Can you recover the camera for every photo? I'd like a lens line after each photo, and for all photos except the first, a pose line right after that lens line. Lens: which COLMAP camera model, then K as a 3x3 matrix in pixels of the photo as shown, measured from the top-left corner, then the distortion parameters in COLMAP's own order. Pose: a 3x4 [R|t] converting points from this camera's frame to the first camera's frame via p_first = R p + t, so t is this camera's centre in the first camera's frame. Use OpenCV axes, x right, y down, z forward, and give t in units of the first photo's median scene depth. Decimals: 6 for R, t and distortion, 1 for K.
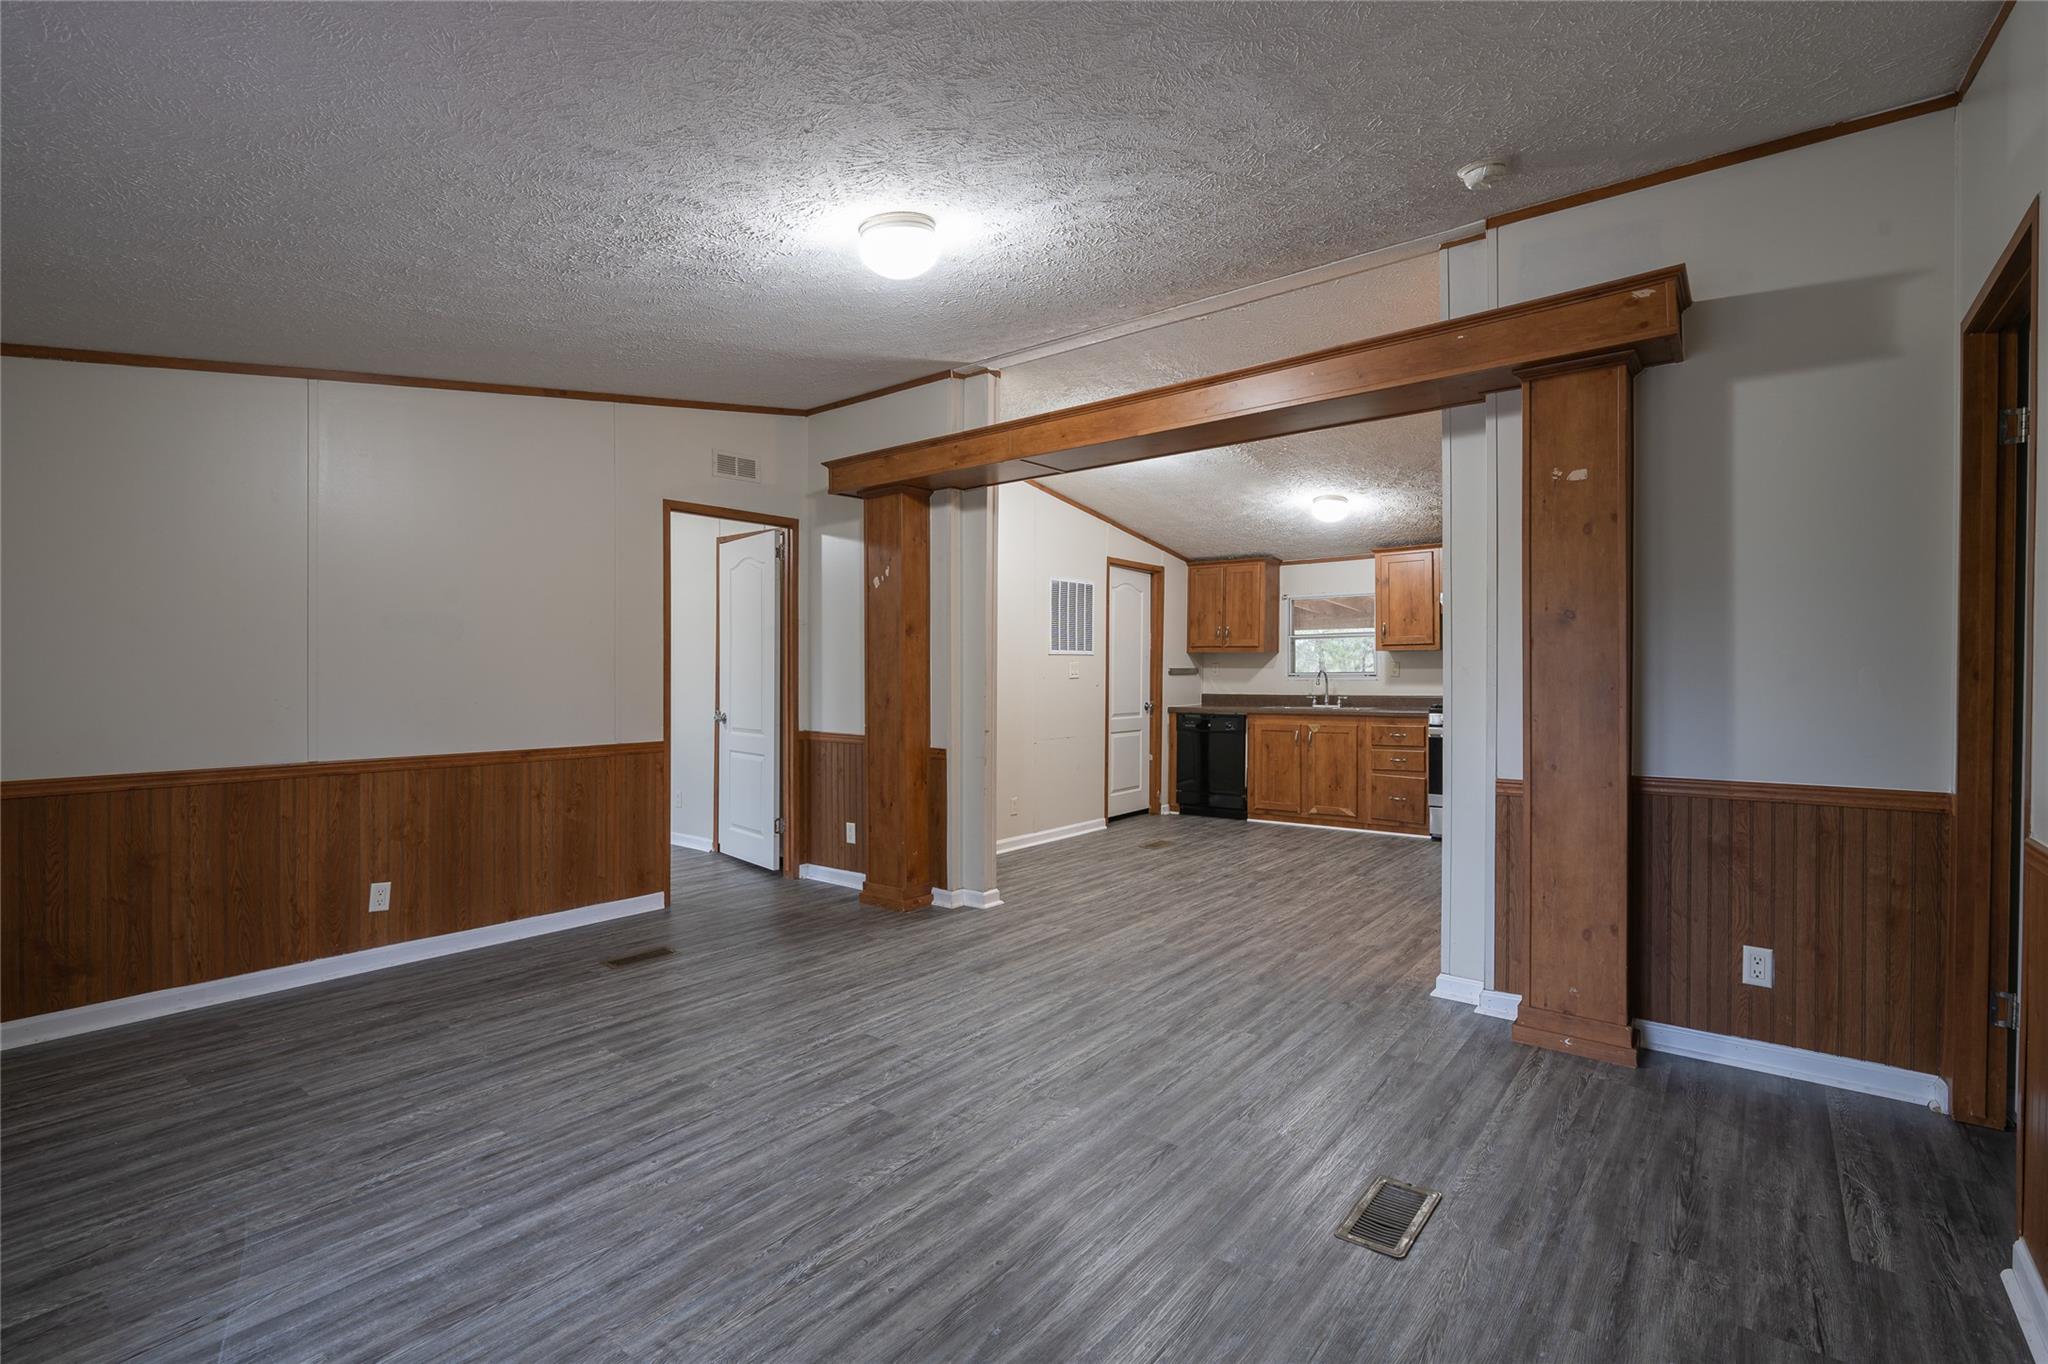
lens RADIAL K [[931.5, 0, 1029.3], [0, 931.5, 677.5], [0, 0, 1]] dist [-0.012668, 0.006536]
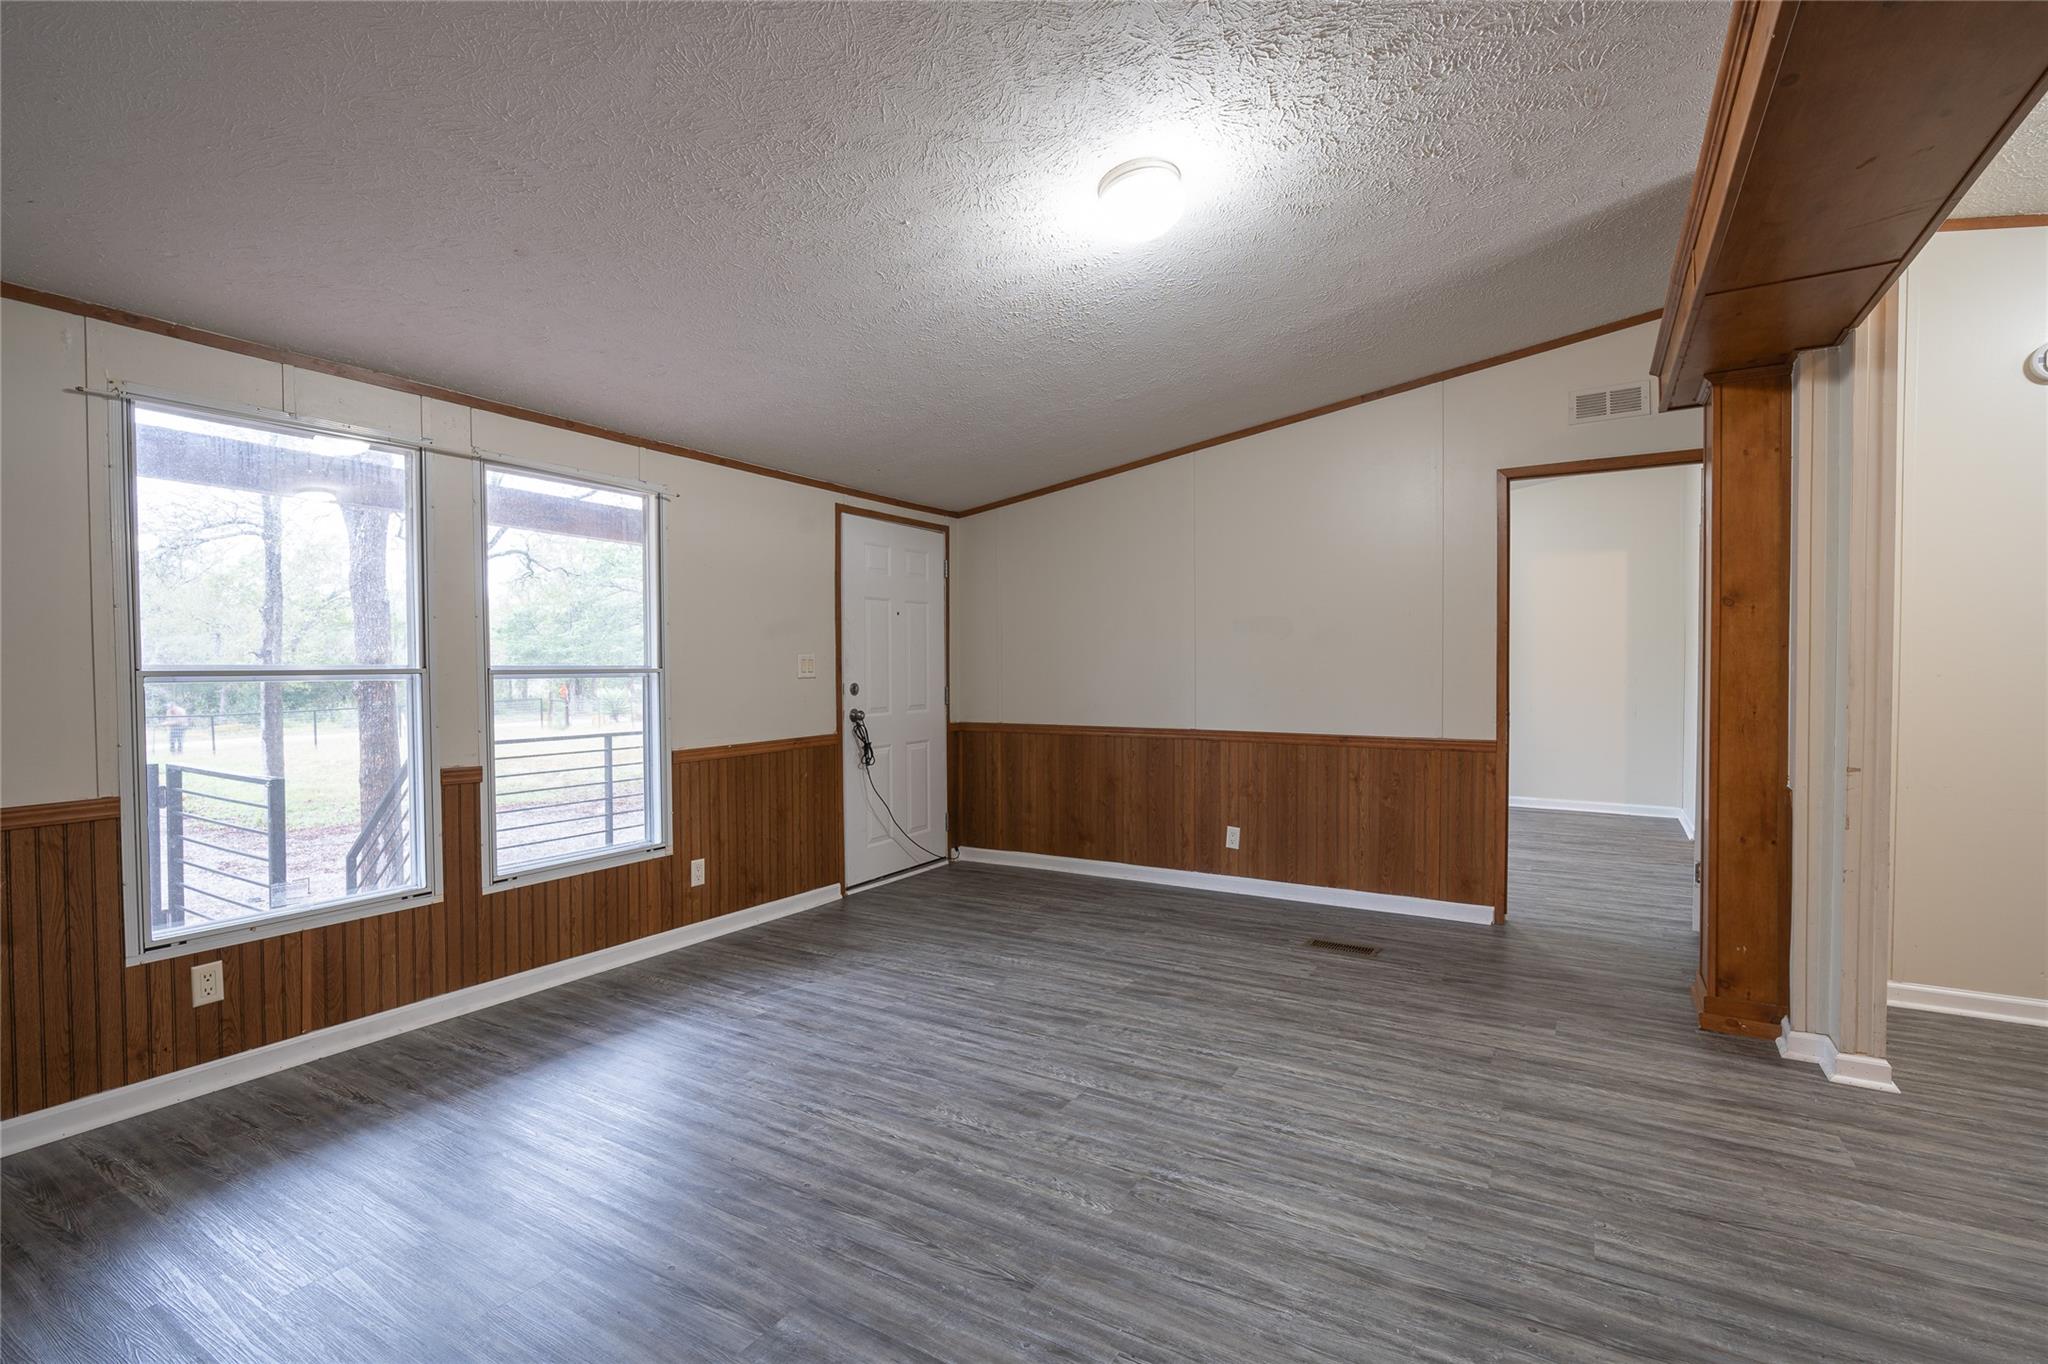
lens RADIAL K [[931.5, 0, 1029.3], [0, 931.5, 677.5], [0, 0, 1]] dist [-0.012668, 0.006536]
pose [[0.127040, 0.013488, -0.991806, 0.532613], [-0.000292, 0.999908, 0.013561, -0.005038], [0.991897, -0.001433, 0.127033, 0.531942]]
